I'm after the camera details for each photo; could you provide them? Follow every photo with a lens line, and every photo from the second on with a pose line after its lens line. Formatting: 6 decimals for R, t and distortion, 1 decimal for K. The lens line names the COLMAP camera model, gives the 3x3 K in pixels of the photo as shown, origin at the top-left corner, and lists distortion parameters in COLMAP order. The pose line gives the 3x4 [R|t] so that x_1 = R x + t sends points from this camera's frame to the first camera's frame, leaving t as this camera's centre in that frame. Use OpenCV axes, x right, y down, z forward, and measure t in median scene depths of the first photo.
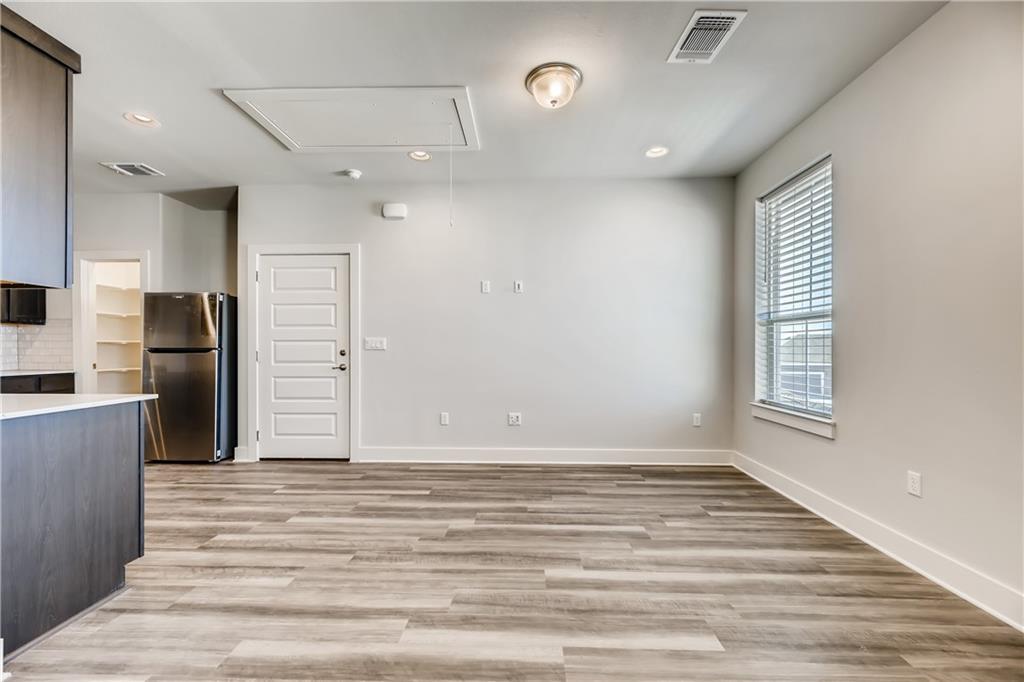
lens RADIAL K [[419.9, 0, 513.6], [0, 419.9, 347.9], [0, 0, 1]] dist [0.006712, -0.000753]
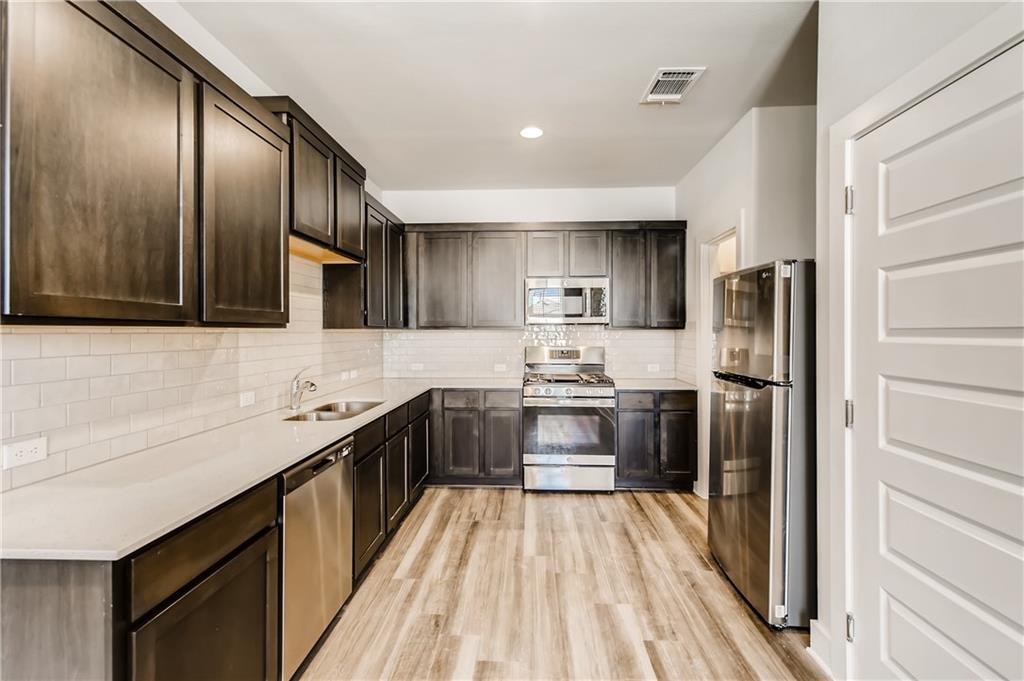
lens RADIAL K [[455.4, 0, 511.8], [0, 455.4, 334.7], [0, 0, 1]] dist [0.001229, 0.000111]
pose [[-0.010962, 0.009935, -0.999891, -0.268993], [0.002342, 0.999948, 0.009910, -0.075216], [0.999937, -0.002234, -0.010984, 0.944247]]
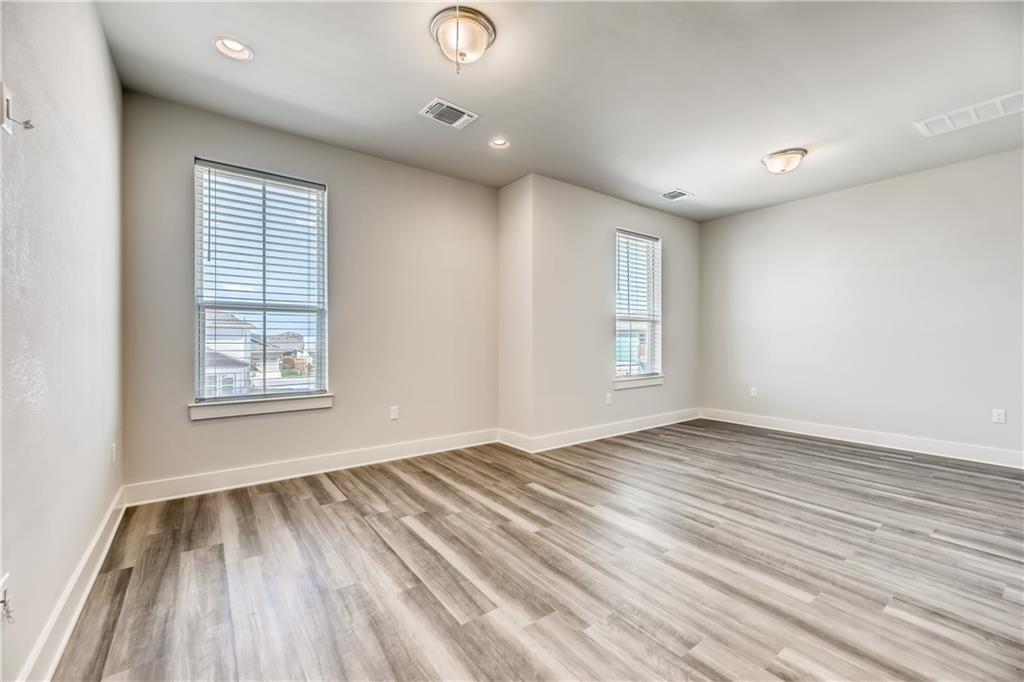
lens RADIAL K [[419.9, 0, 513.1], [0, 419.9, 338.4], [0, 0, 1]] dist [0.006712, -0.000753]
pose [[-0.629586, 0.000825, 0.776931, -0.516724], [-0.001924, 0.999995, -0.002621, 0.004206], [-0.776929, -0.003145, -0.629581, 1.172429]]
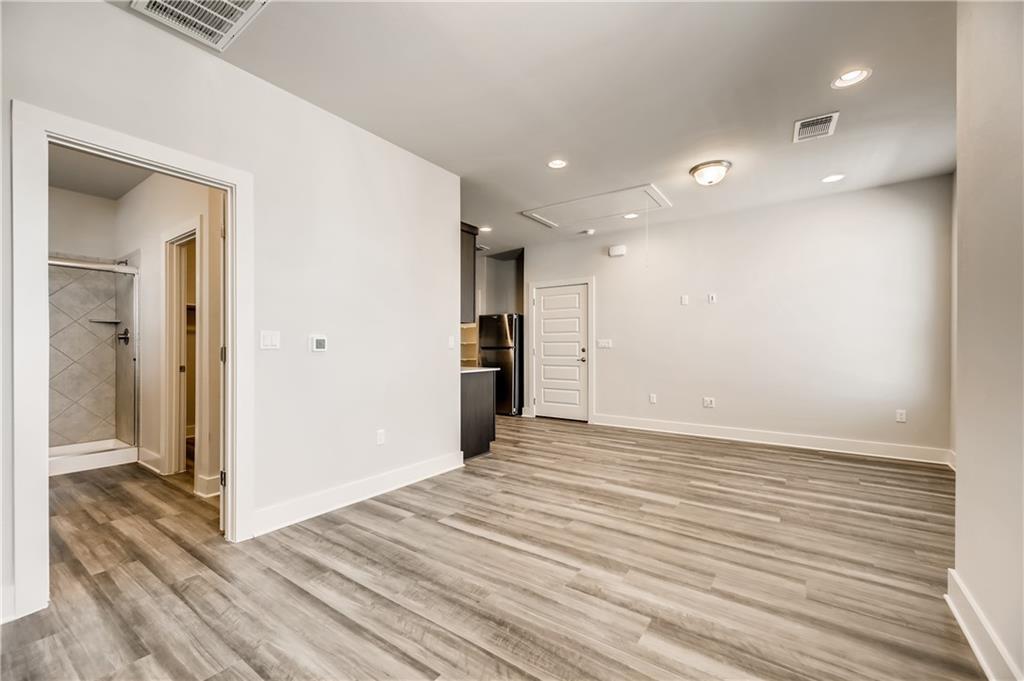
lens RADIAL K [[419.9, 0, 507.2], [0, 419.9, 345.8], [0, 0, 1]] dist [0.006712, -0.000753]
pose [[0.830867, -0.001635, -0.556468, 0.262774], [0.001218, 0.999999, -0.001119, -0.002492], [0.556469, 0.000252, 0.830868, -0.517805]]
